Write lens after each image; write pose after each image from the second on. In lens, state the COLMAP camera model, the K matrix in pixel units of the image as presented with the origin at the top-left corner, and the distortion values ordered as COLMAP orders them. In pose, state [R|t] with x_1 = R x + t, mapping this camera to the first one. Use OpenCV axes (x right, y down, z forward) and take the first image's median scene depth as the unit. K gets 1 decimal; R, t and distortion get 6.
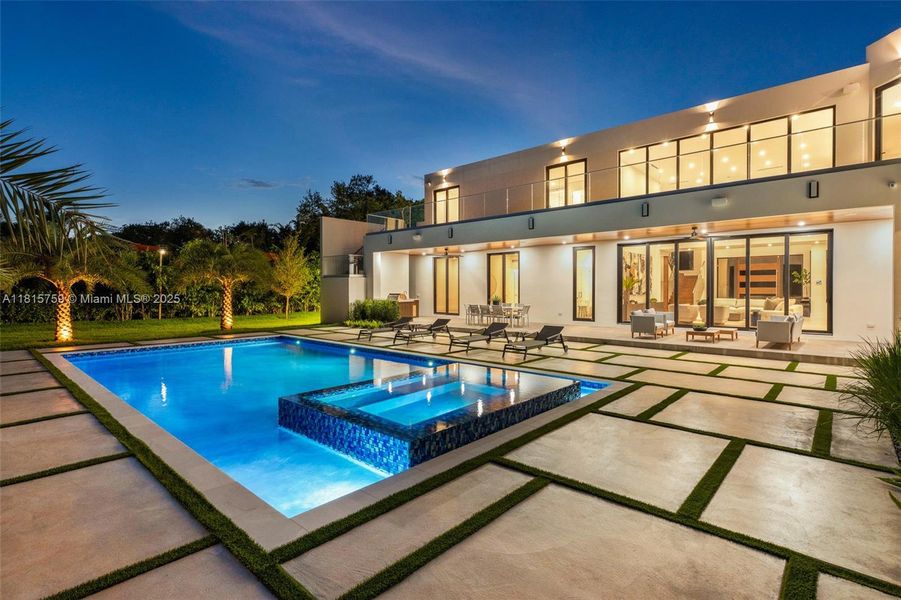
lens RADIAL K [[430.1, 0, 451.0], [0, 430.1, 293.7], [0, 0, 1]] dist [-0.003063, -0.001459]
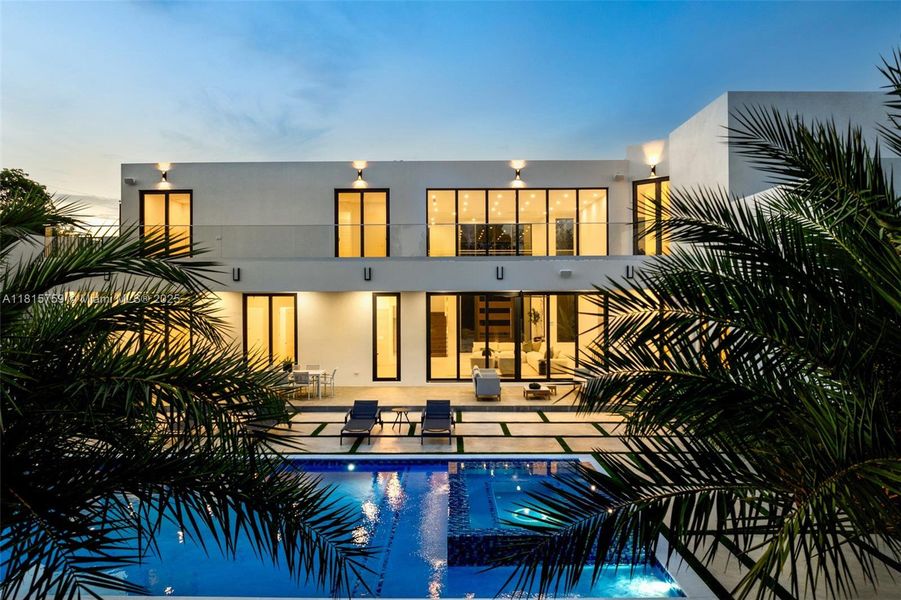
lens RADIAL K [[630.1, 0, 449.5], [0, 630.1, 298.7], [0, 0, 1]] dist [-0.020880, 0.001279]
pose [[0.750203, -0.001856, 0.661205, -0.426060], [0.011185, 0.999889, -0.009883, -0.086001], [-0.661113, 0.014810, 0.750140, -0.012591]]
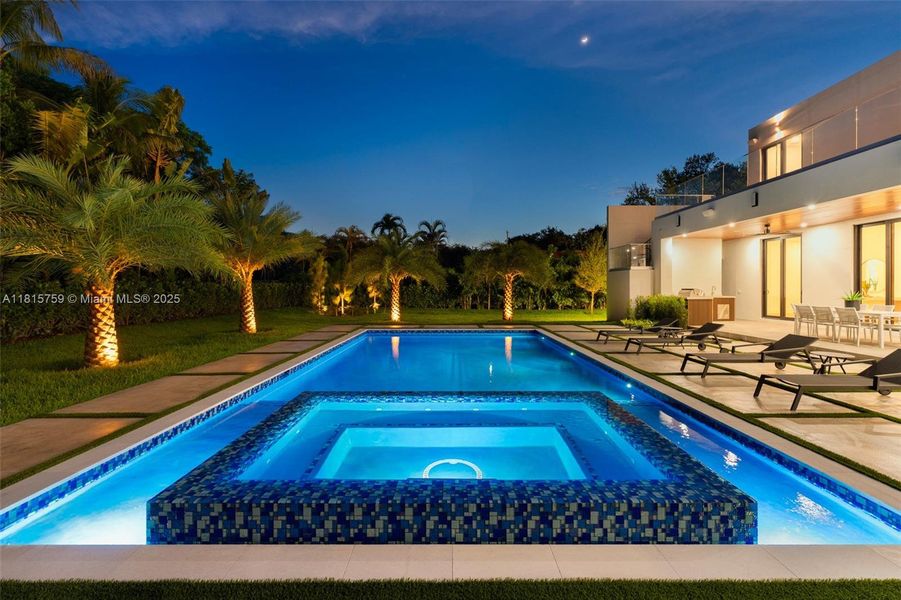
lens RADIAL K [[400.9, 0, 453.7], [0, 400.9, 289.2], [0, 0, 1]] dist [-0.000923, -0.000245]
pose [[0.674371, 0.003850, -0.738383, 0.148806], [-0.008311, 0.999963, -0.002377, 0.007383], [0.738346, 0.007740, 0.674378, 0.218254]]
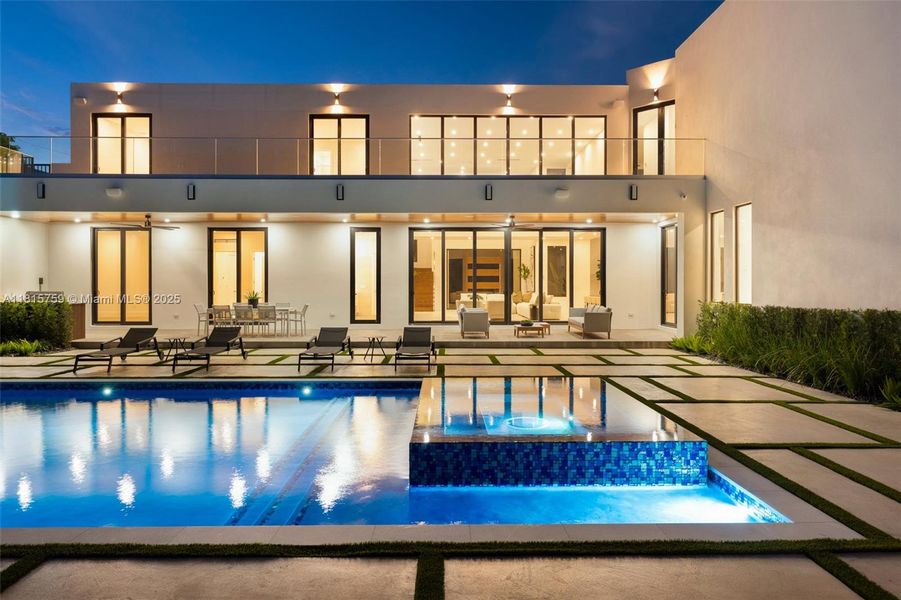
lens RADIAL K [[597.8, 0, 454.0], [0, 597.8, 287.7], [0, 0, 1]] dist [-0.005027, 0.007521]
pose [[0.735970, -0.001177, 0.677013, -0.311607], [0.005888, 0.999972, -0.004662, 0.005106], [-0.676989, 0.007417, 0.735956, 0.098361]]
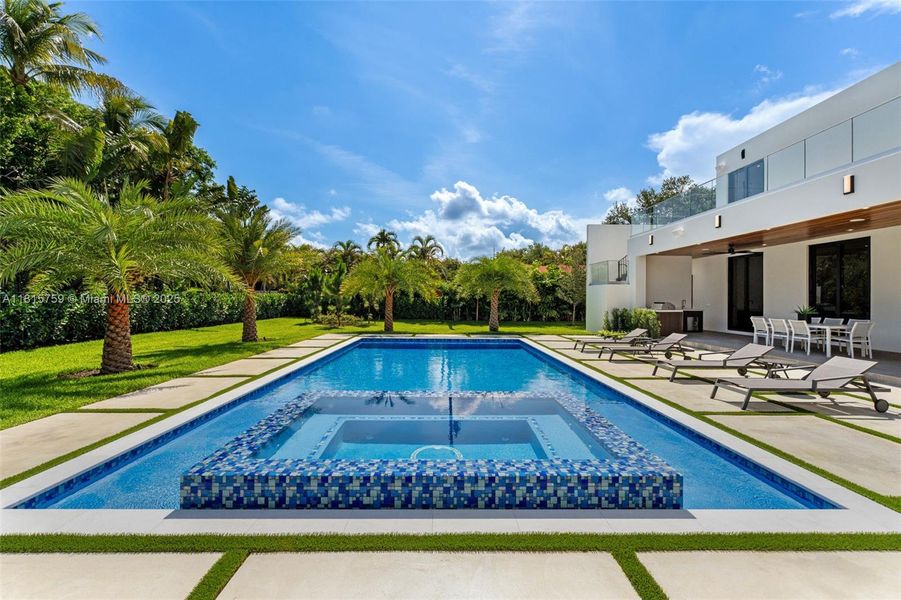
lens RADIAL K [[385.8, 0, 454.0], [0, 385.8, 298.8], [0, 0, 1]] dist [-0.014533, -0.000154]
pose [[0.689675, 0.005142, -0.724101, 0.168759], [-0.015997, 0.999839, -0.008137, 0.007604], [0.723943, 0.017196, 0.689646, 0.205363]]
